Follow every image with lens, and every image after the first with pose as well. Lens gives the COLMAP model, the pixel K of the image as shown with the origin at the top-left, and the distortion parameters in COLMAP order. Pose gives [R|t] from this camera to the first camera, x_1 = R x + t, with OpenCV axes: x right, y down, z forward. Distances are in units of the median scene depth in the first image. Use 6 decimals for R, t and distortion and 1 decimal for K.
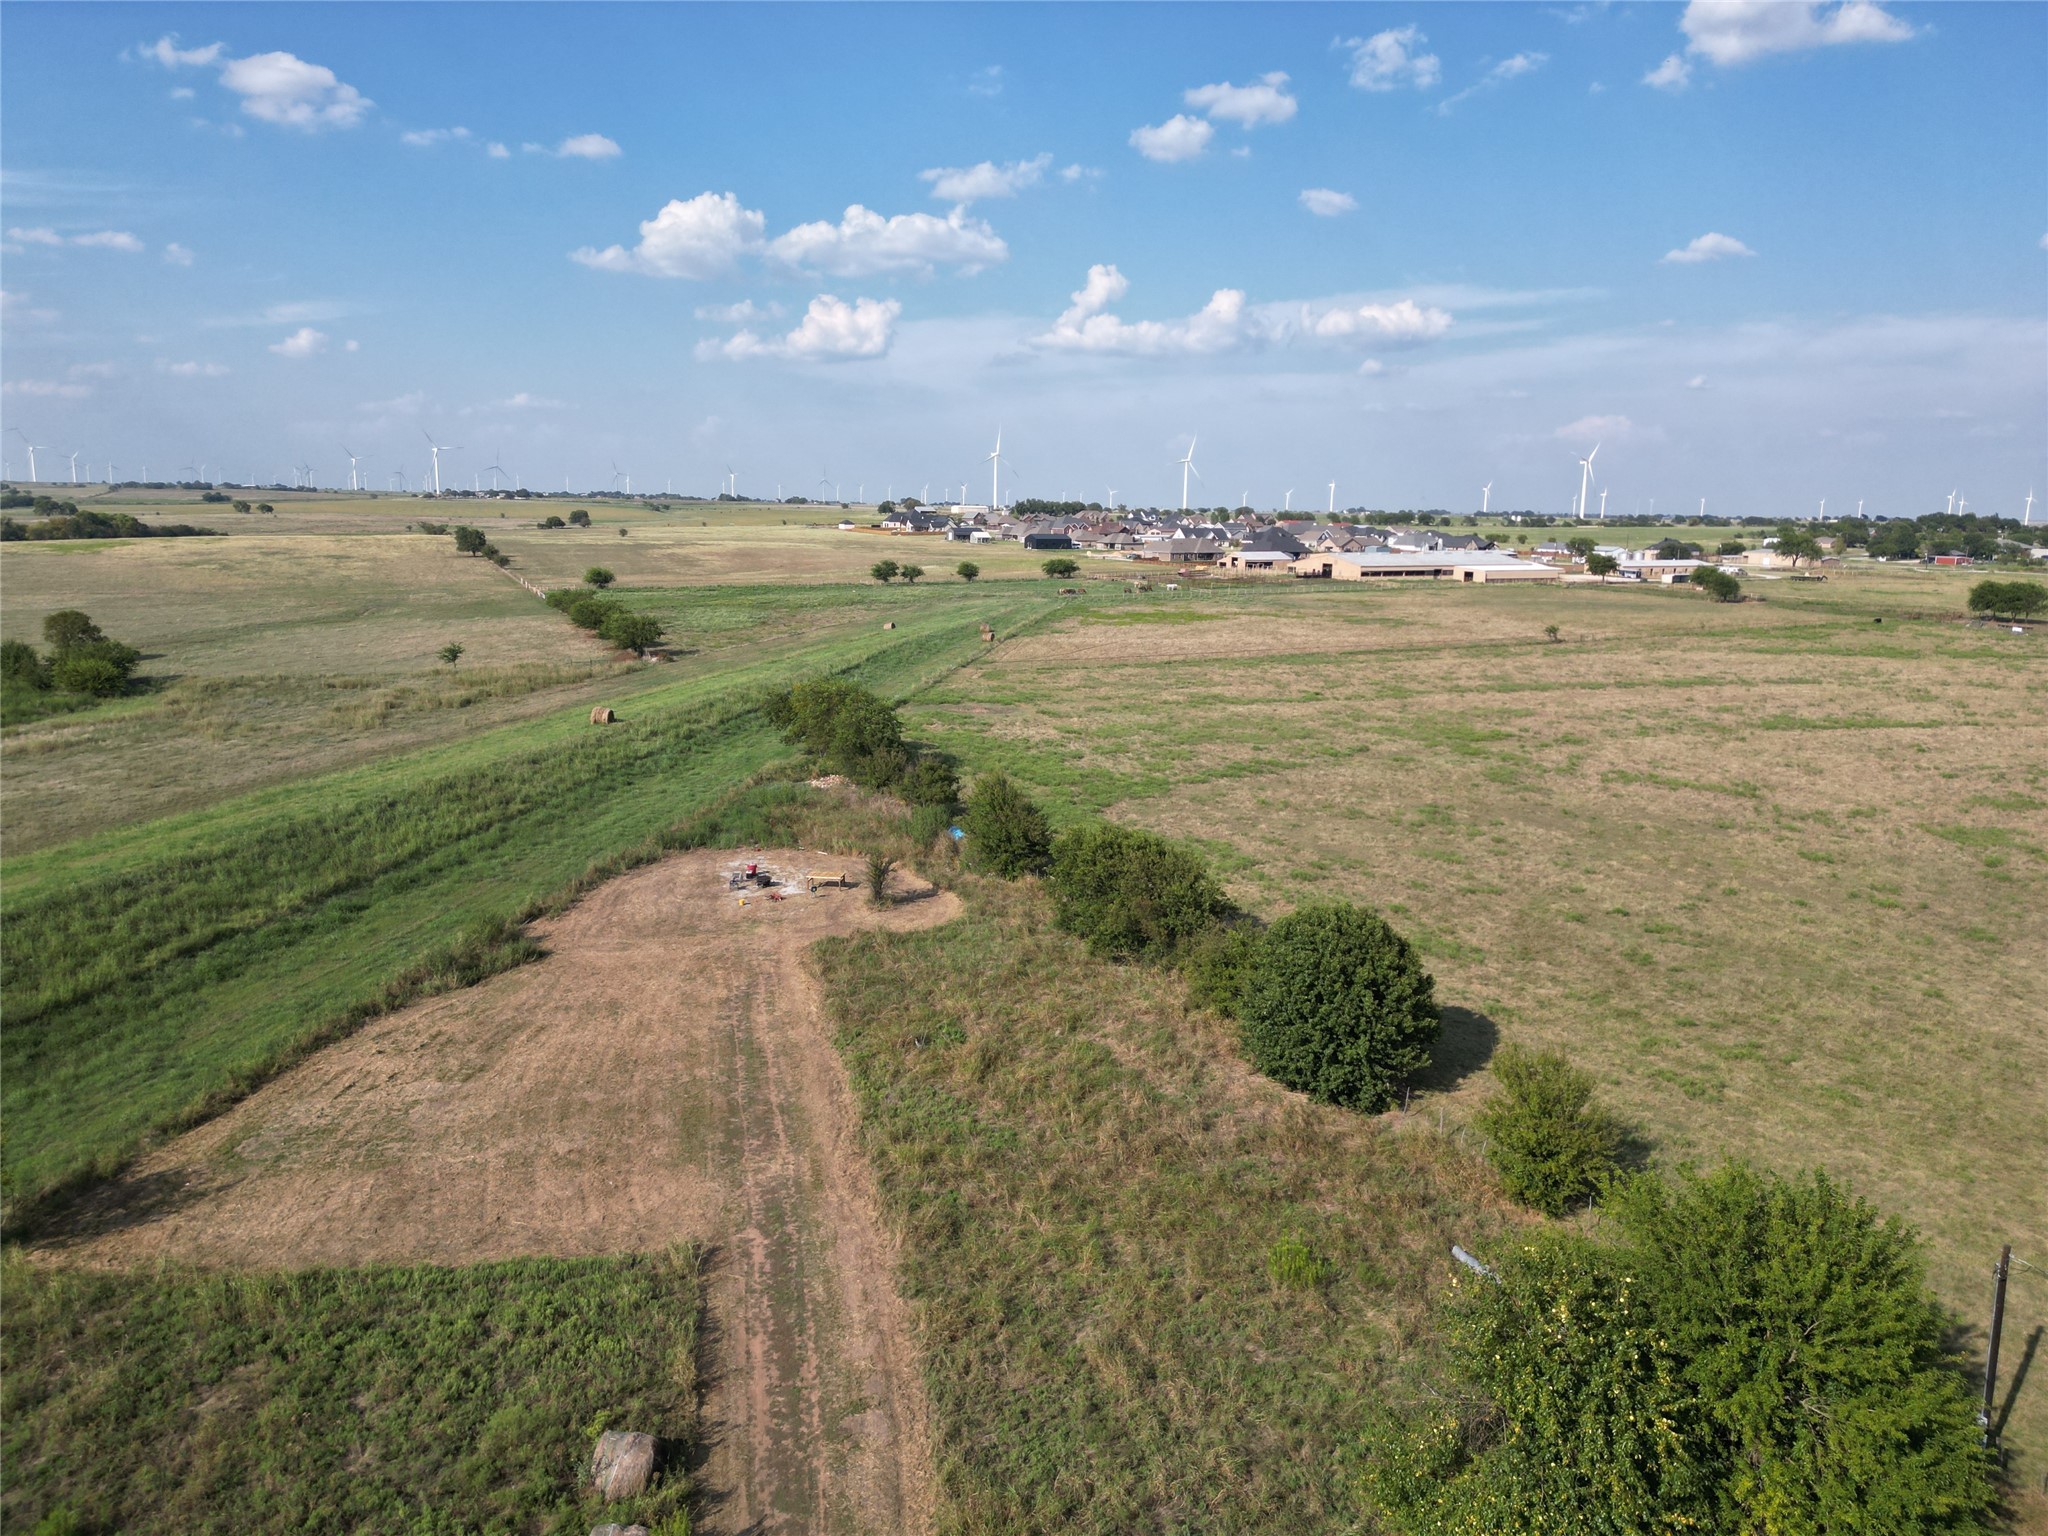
lens RADIAL K [[1436.8, 0, 1010.3], [0, 1436.8, 763.7], [0, 0, 1]] dist [0.109109, -0.145346]
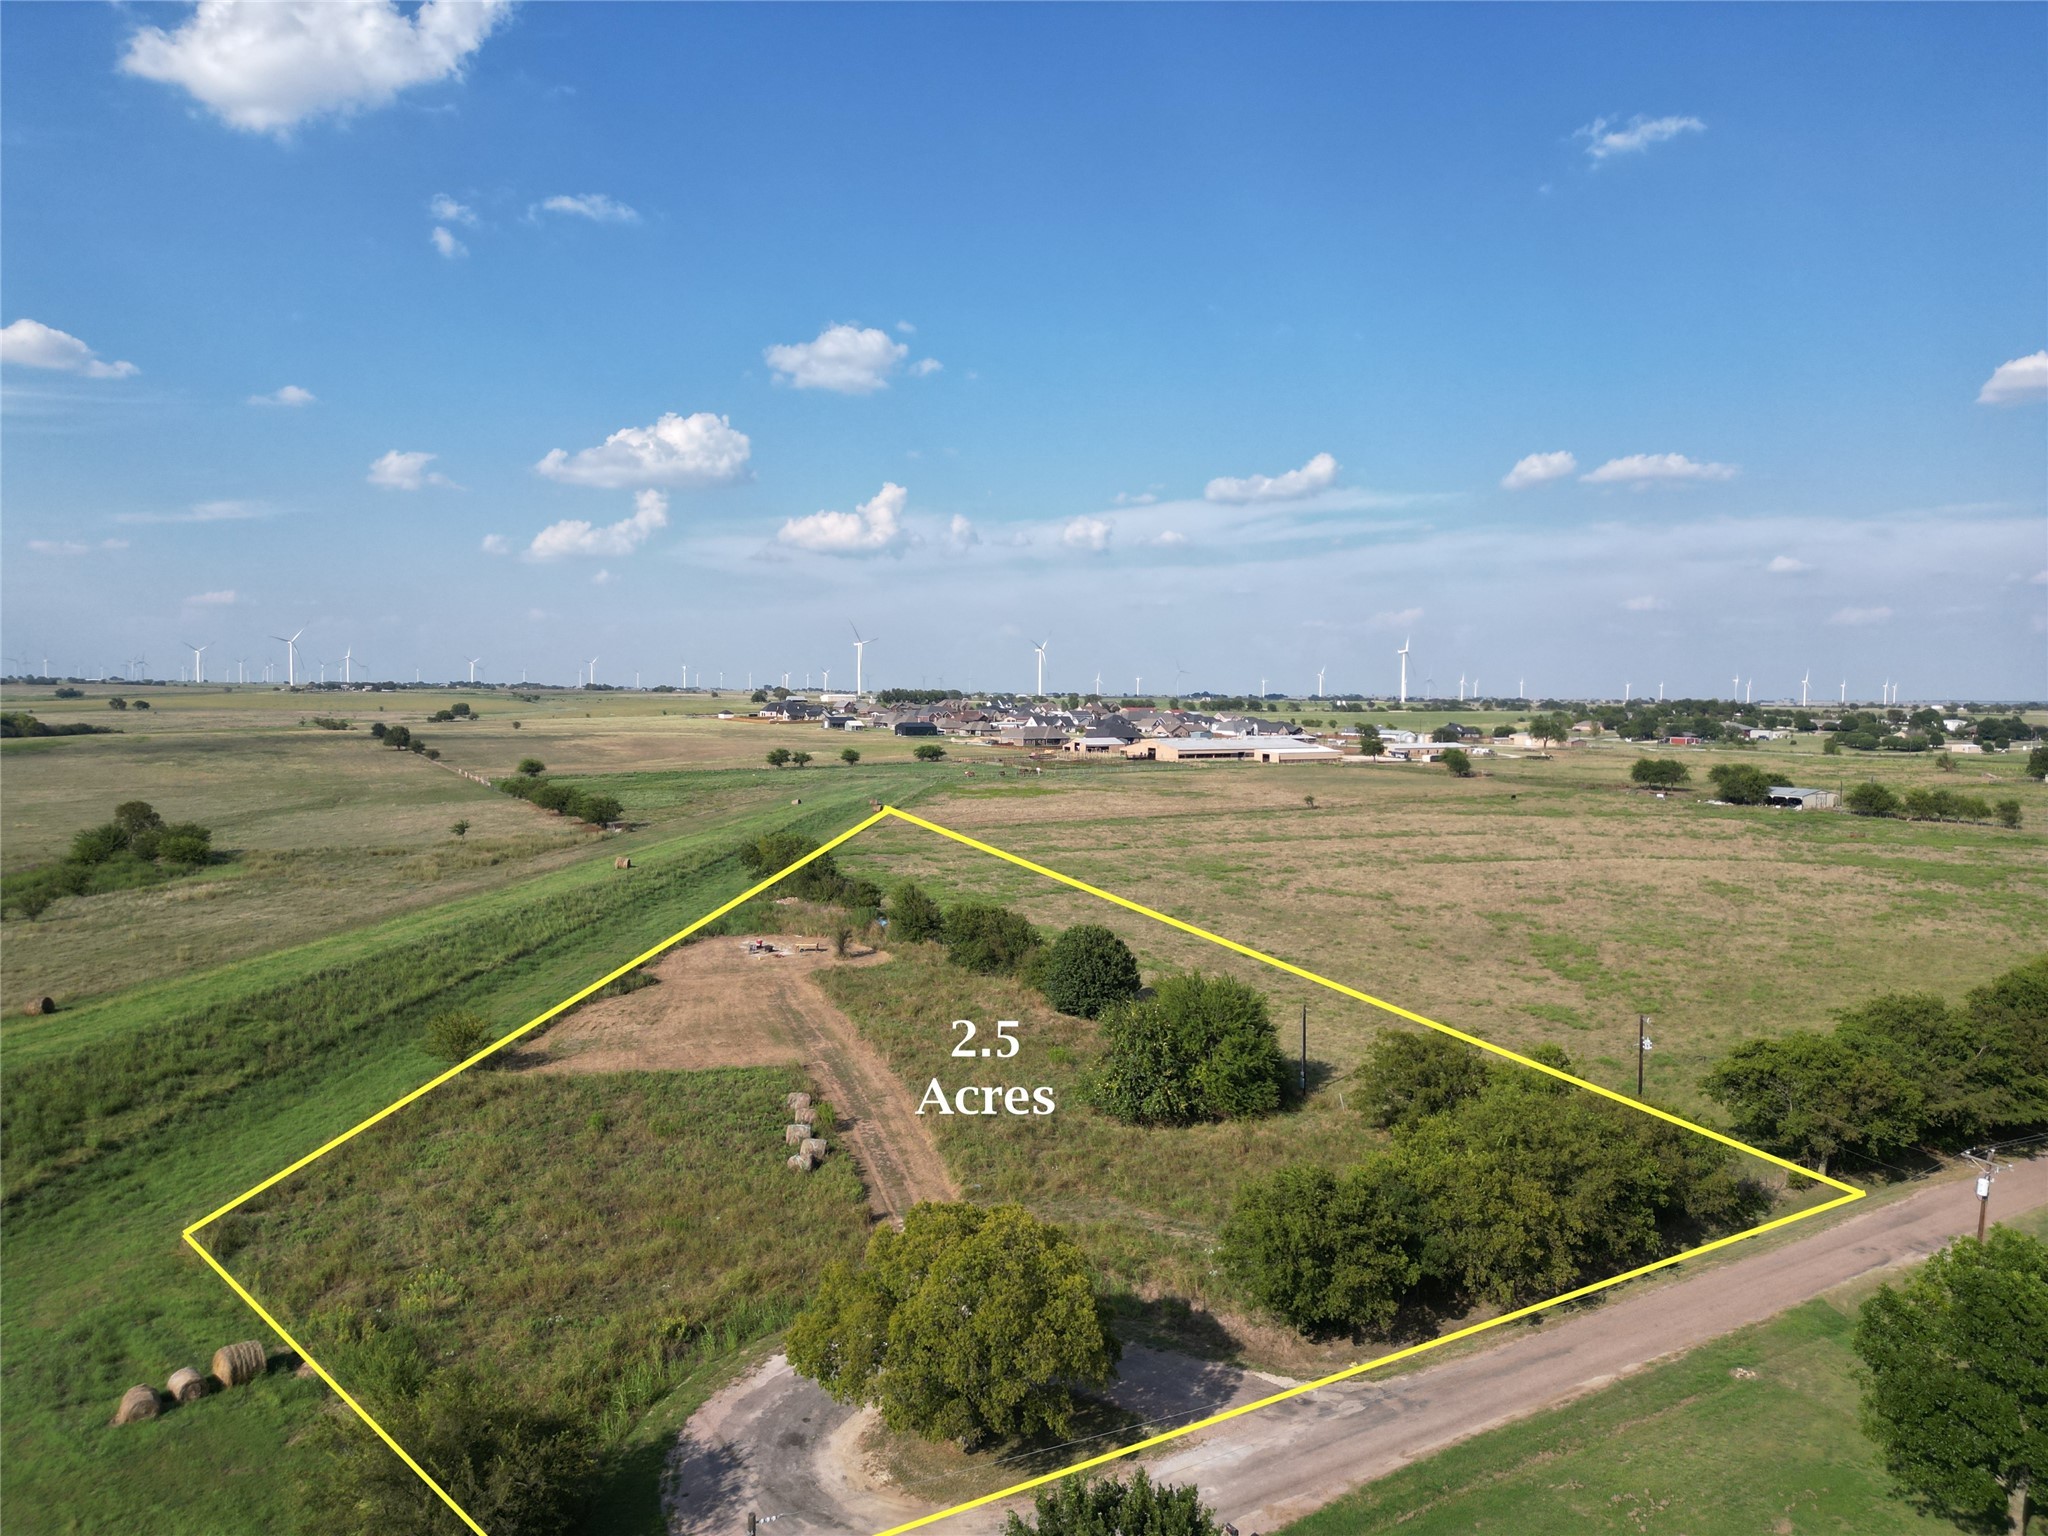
lens RADIAL K [[1441.8, 0, 1024.7], [0, 1441.8, 728.2], [0, 0, 1]] dist [0.070009, -0.077059]
pose [[0.994323, -0.008911, 0.106033, -0.014075], [0.024656, 0.988661, -0.148125, 0.022469], [-0.103511, 0.149899, 0.983268, -0.186540]]
